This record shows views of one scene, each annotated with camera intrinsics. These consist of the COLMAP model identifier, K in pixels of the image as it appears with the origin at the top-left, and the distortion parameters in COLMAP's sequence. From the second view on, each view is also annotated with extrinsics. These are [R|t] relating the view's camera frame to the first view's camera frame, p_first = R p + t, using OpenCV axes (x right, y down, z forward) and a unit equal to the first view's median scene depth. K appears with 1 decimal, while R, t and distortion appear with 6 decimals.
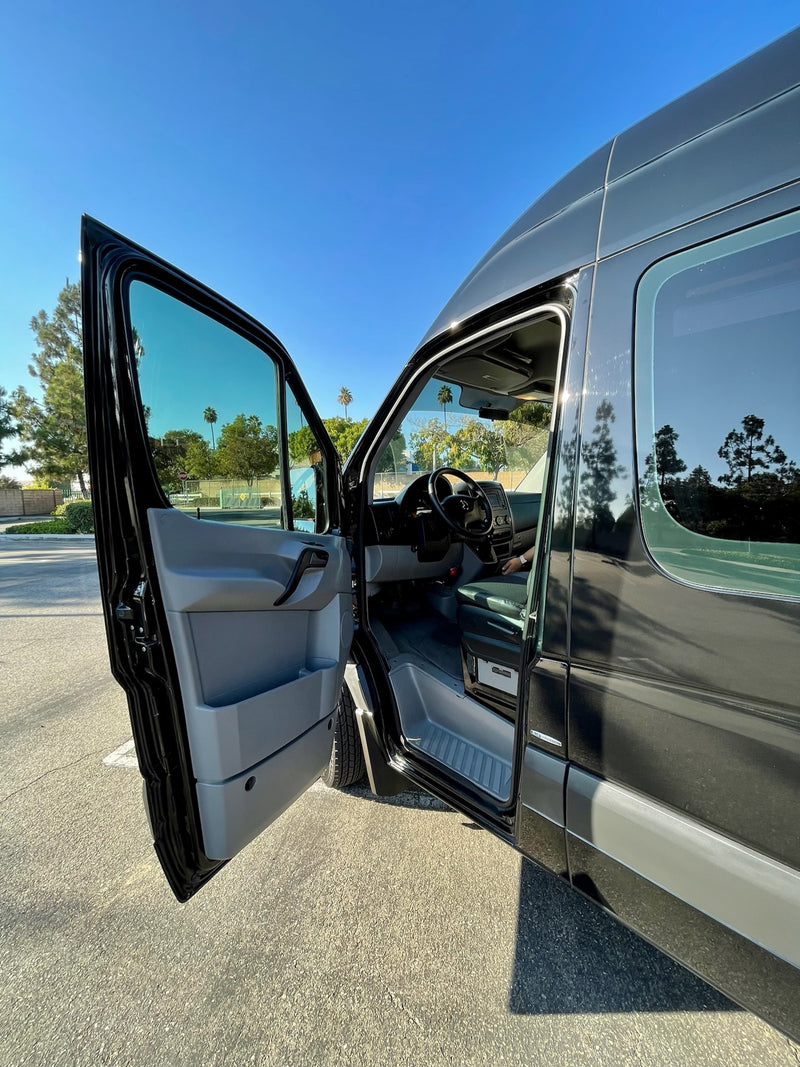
lens RADIAL K [[436.8, 0, 397.1], [0, 436.8, 535.7], [0, 0, 1]] dist [0.002343, -0.003337]
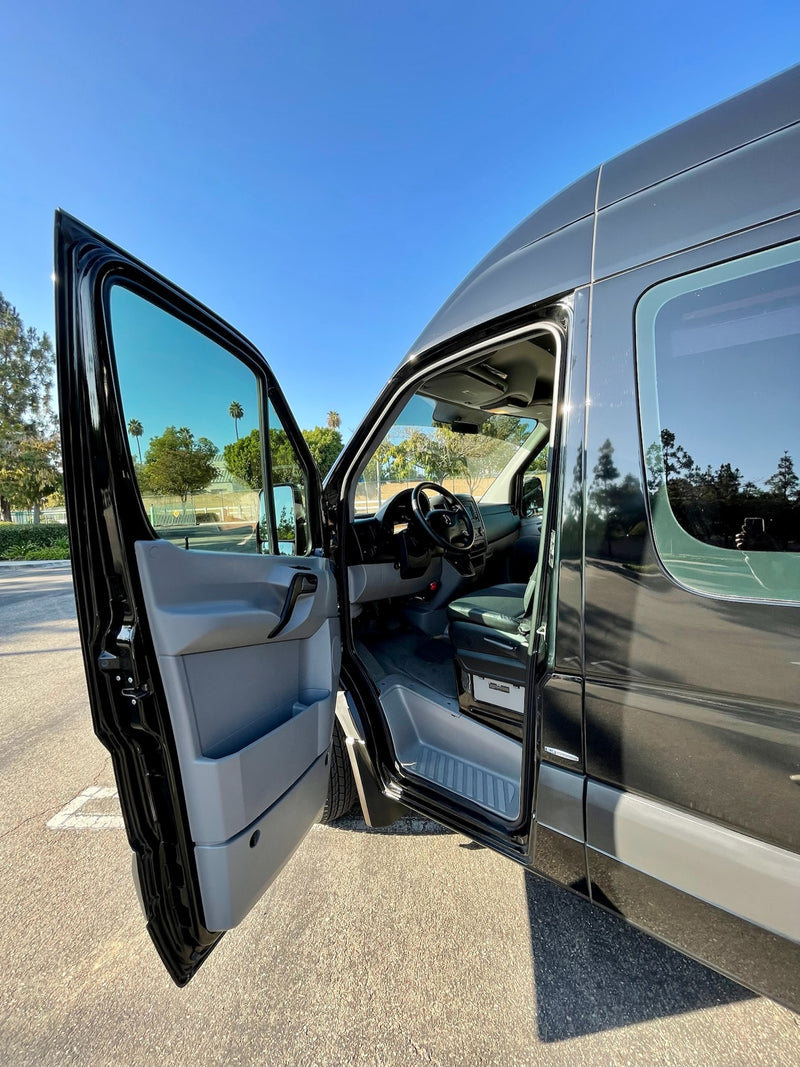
lens RADIAL K [[436.8, 0, 397.3], [0, 436.8, 535.0], [0, 0, 1]] dist [0.002343, -0.003337]
pose [[0.990456, -0.039082, 0.132173, -0.125593], [0.042382, 0.998854, -0.022248, -0.025235], [-0.131152, 0.027637, 0.990977, 0.044416]]
